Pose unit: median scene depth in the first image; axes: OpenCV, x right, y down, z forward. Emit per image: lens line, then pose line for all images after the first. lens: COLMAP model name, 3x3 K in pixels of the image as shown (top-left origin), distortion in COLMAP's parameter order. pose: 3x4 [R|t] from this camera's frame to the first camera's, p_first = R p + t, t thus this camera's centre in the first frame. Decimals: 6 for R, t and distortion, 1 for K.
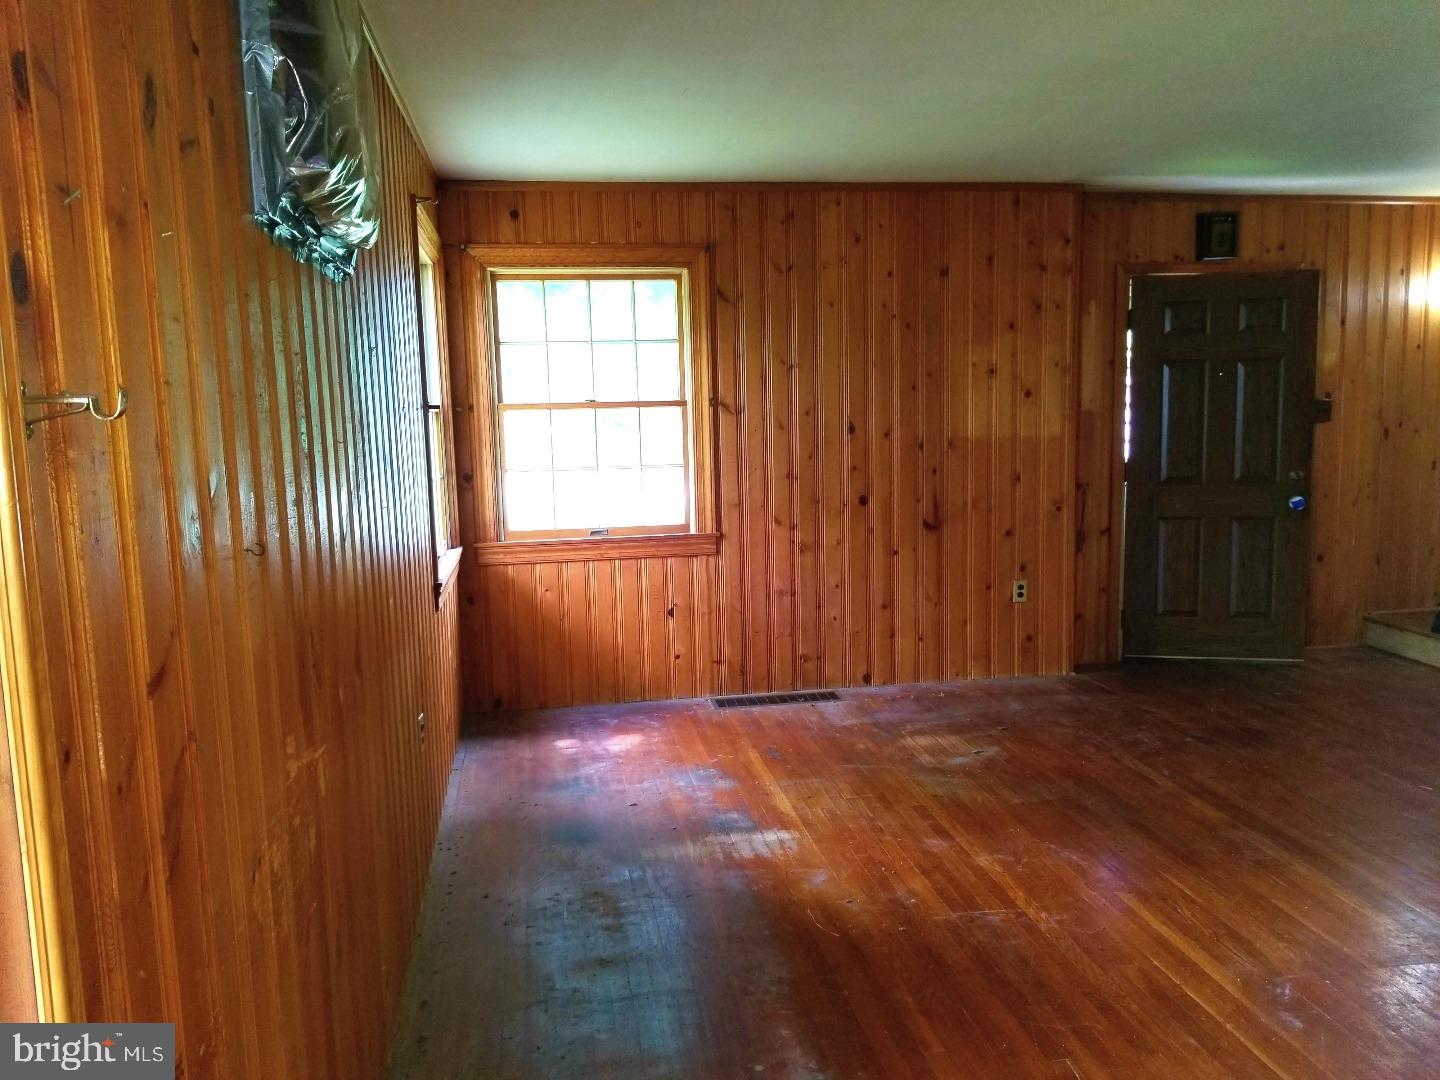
lens RADIAL K [[1134.8, 0, 718.3], [0, 1134.8, 550.0], [0, 0, 1]] dist [0.061839, -0.106055]
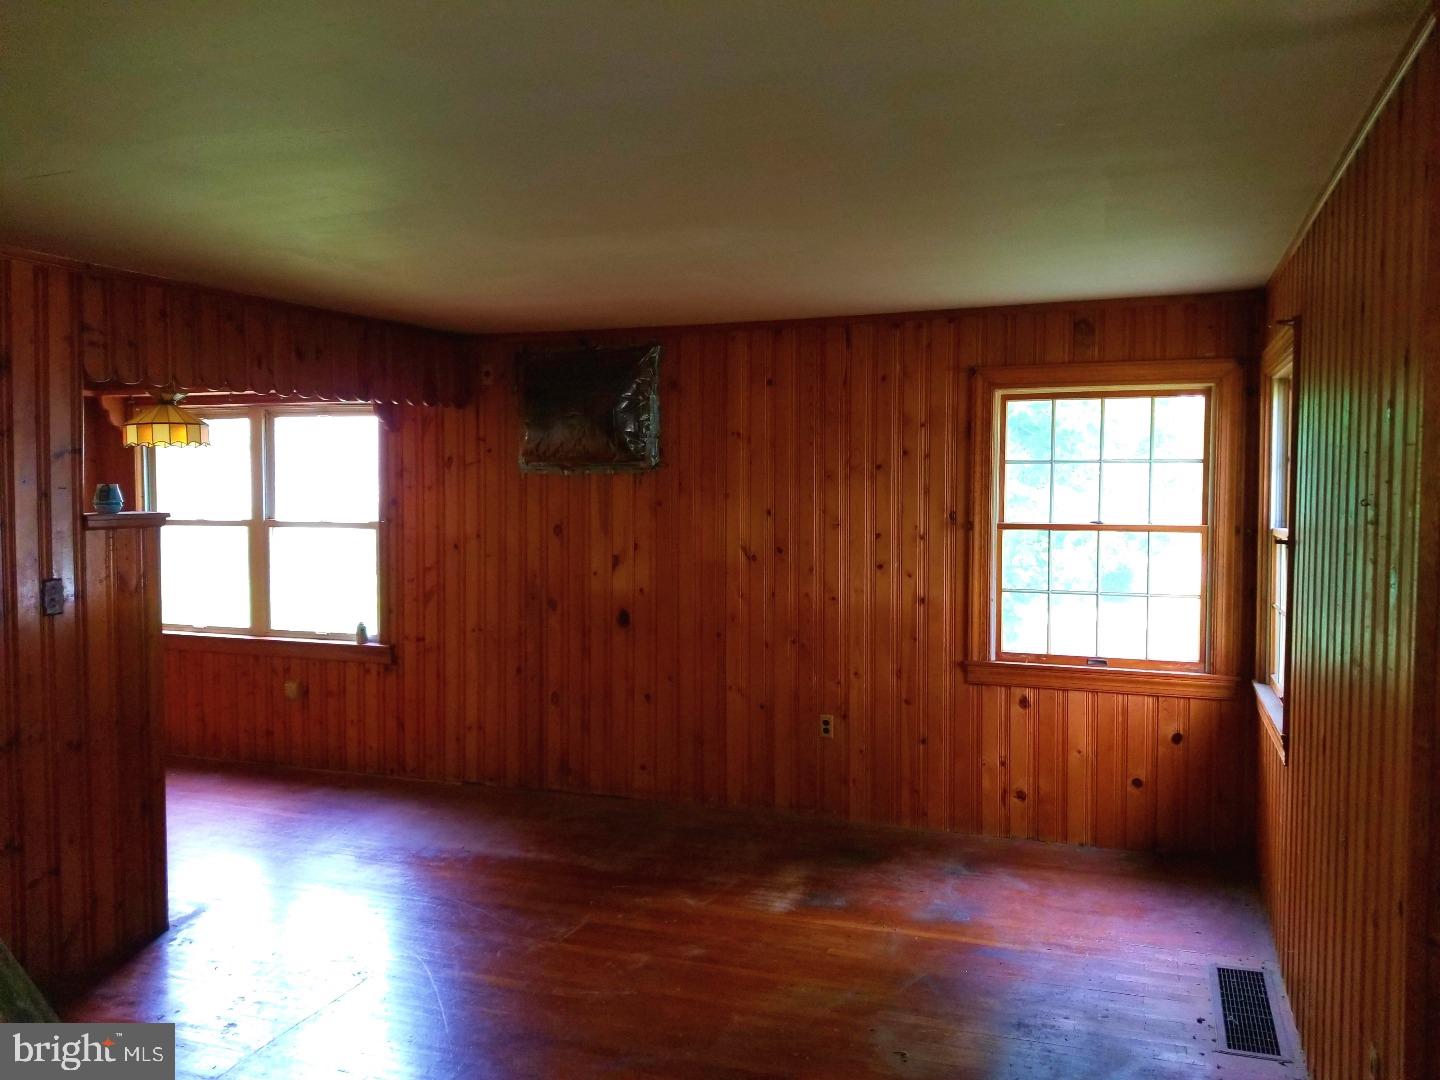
lens RADIAL K [[1134.8, 0, 713.3], [0, 1134.8, 536.0], [0, 0, 1]] dist [0.061839, -0.106055]
pose [[-0.505366, 0.059633, -0.860842, 0.802594], [-0.104974, 0.985951, 0.129925, -0.197484], [0.856496, 0.156026, -0.492006, 1.106613]]
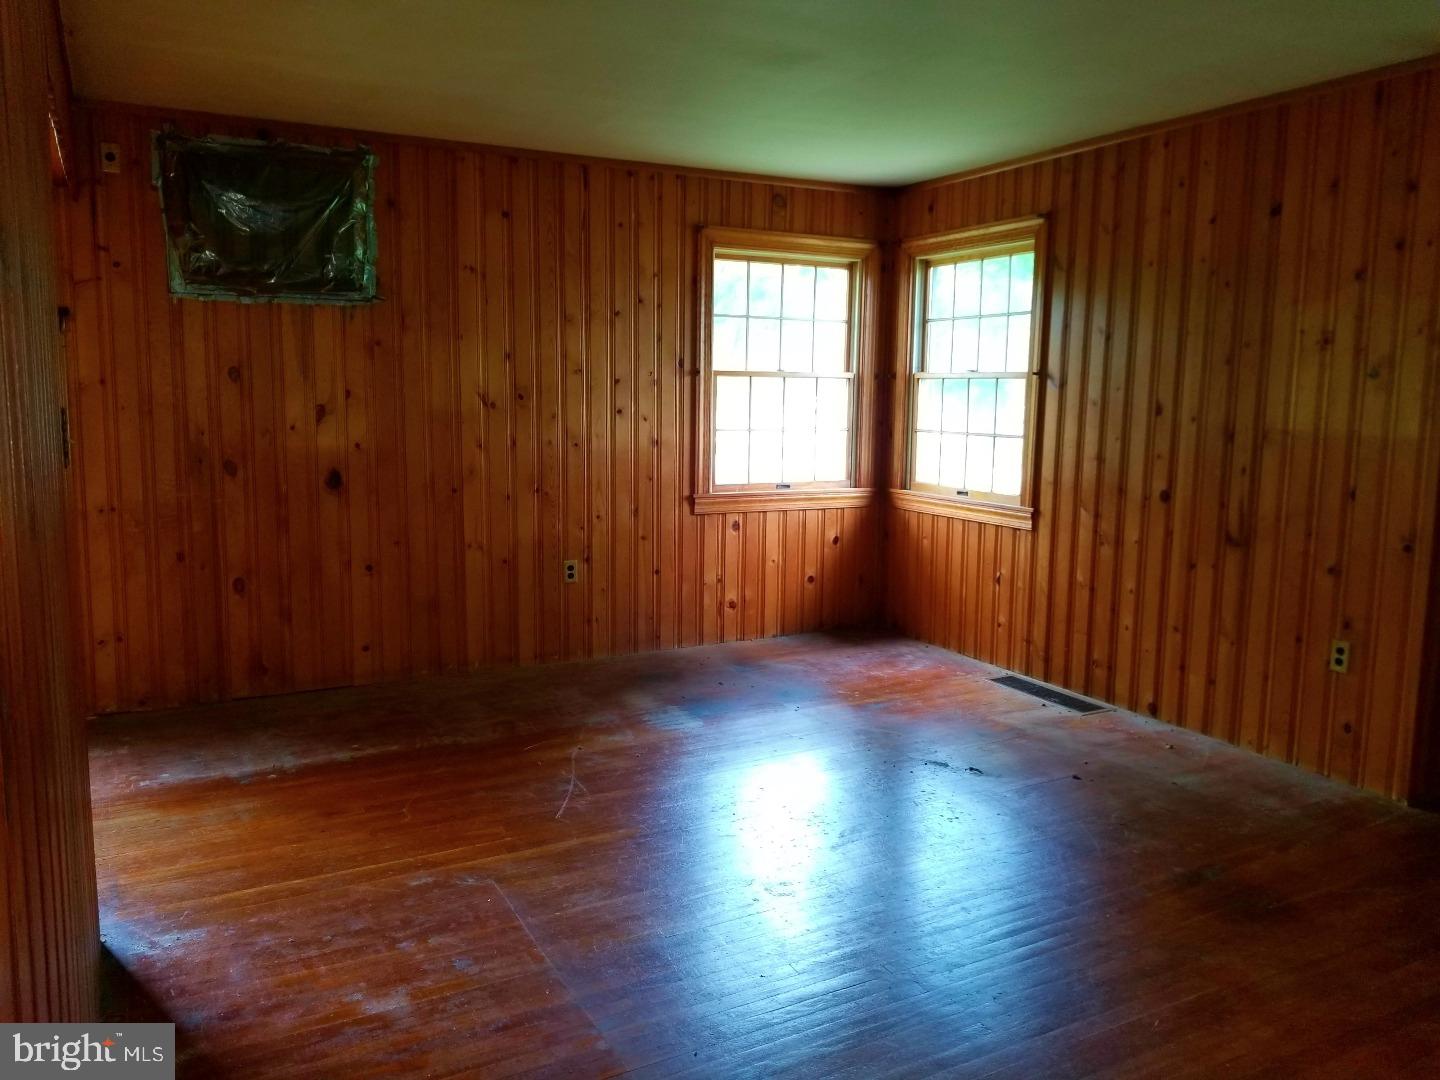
lens RADIAL K [[1134.8, 0, 744.0], [0, 1134.8, 549.7], [0, 0, 1]] dist [0.061839, -0.106055]
pose [[0.320847, 0.163622, -0.932891, 0.903011], [-0.147740, 0.981554, 0.121345, -0.067602], [0.935537, 0.098892, 0.339102, 0.474071]]
